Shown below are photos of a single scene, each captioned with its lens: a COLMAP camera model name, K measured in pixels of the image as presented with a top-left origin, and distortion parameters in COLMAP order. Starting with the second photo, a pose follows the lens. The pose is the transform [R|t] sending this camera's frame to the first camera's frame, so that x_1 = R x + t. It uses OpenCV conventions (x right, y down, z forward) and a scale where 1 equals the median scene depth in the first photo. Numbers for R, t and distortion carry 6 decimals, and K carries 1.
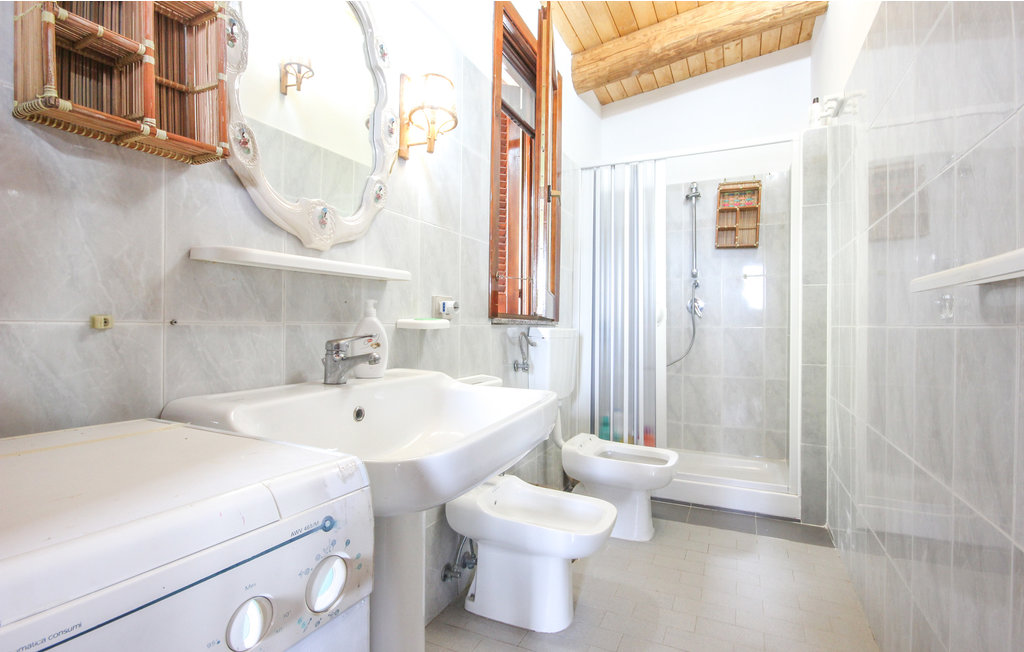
lens RADIAL K [[484.0, 0, 511.4], [0, 484.0, 329.7], [0, 0, 1]] dist [-0.001957, -0.000107]
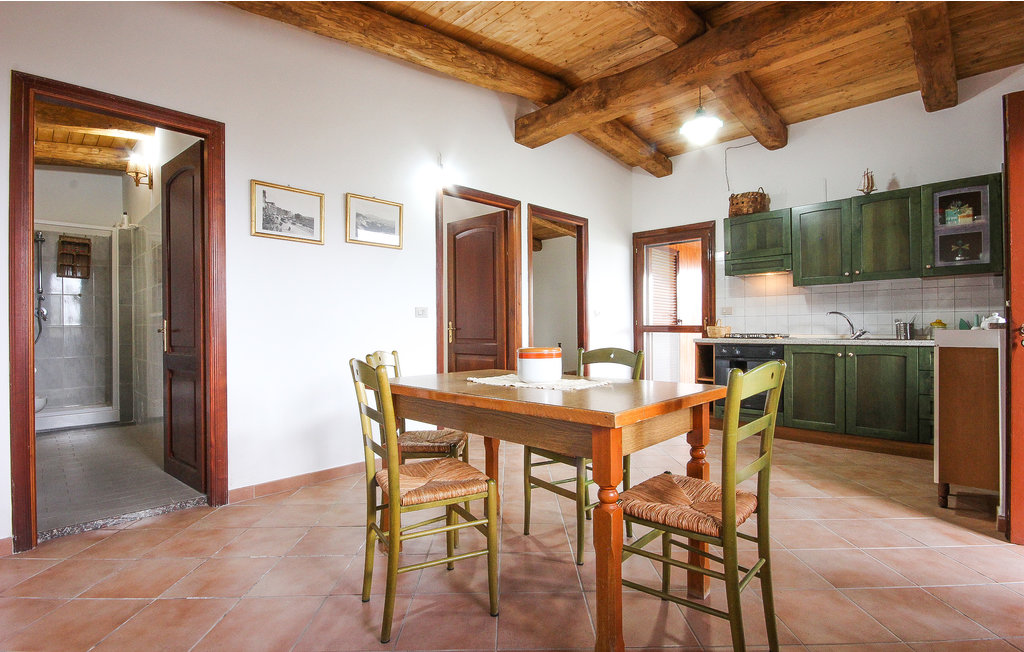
lens RADIAL K [[484.0, 0, 509.6], [0, 484.0, 329.6], [0, 0, 1]] dist [-0.001957, -0.000107]
pose [[0.329890, -0.003731, 0.944012, -0.592629], [0.015581, 0.999877, -0.001494, 0.032527], [-0.943891, 0.015202, 0.329907, -0.930033]]
